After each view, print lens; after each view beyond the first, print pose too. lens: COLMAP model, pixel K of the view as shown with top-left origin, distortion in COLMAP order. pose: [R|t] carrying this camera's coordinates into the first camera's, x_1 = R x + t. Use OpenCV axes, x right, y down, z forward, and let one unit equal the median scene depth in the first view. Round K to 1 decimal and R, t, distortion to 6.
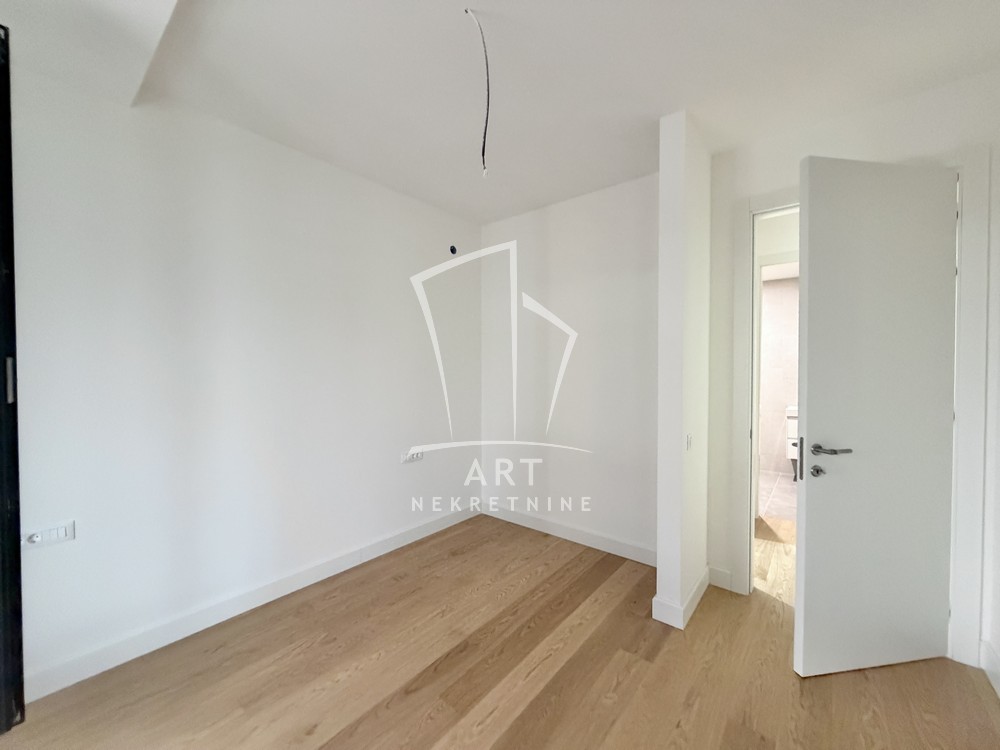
lens RADIAL K [[398.6, 0, 497.5], [0, 398.6, 372.0], [0, 0, 1]] dist [0.001042, -0.000099]
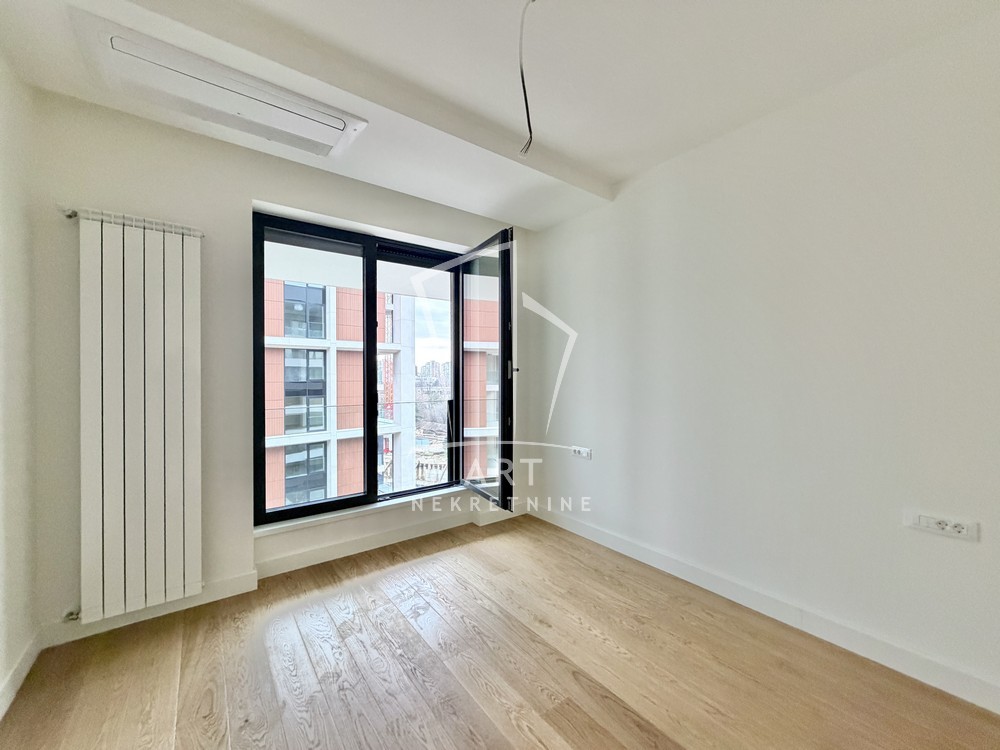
lens RADIAL K [[398.6, 0, 500.3], [0, 398.6, 372.9], [0, 0, 1]] dist [0.001042, -0.000099]
pose [[-0.225431, 0.000563, -0.974259, 0.818352], [-0.015299, 0.999874, 0.004118, 0.023374], [0.974139, 0.015834, -0.225394, 1.027043]]
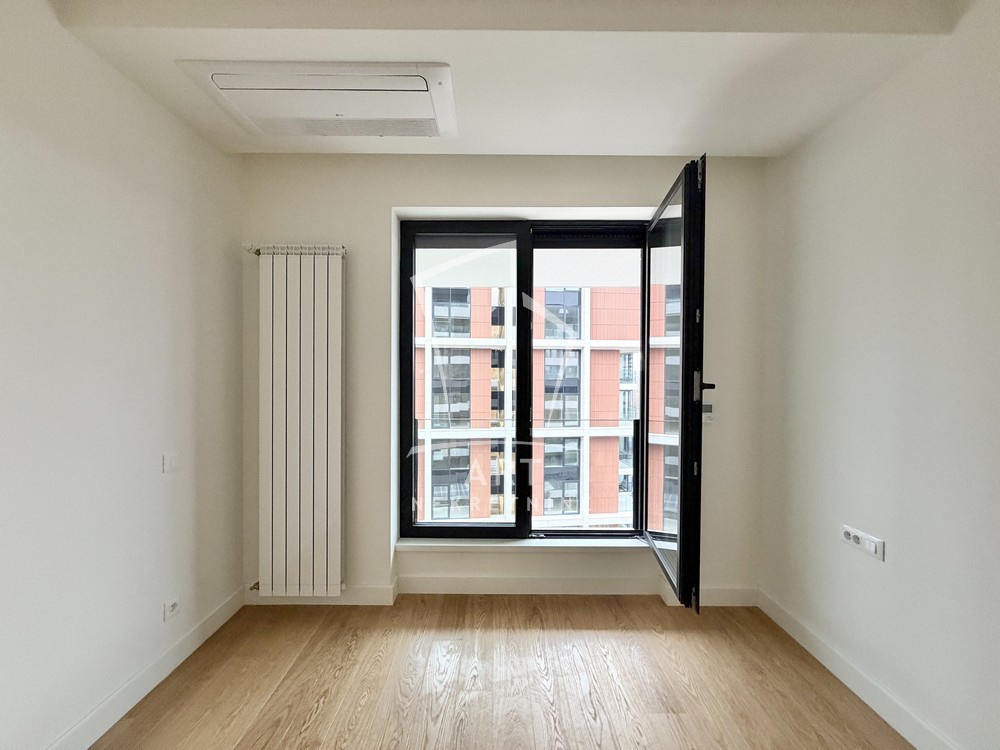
lens RADIAL K [[398.6, 0, 497.6], [0, 398.6, 374.4], [0, 0, 1]] dist [0.001042, -0.000099]
pose [[-0.766369, 0.004185, -0.642387, 0.247078], [-0.015317, 0.999575, 0.024786, -0.033050], [0.642218, 0.028835, -0.765980, 1.153223]]
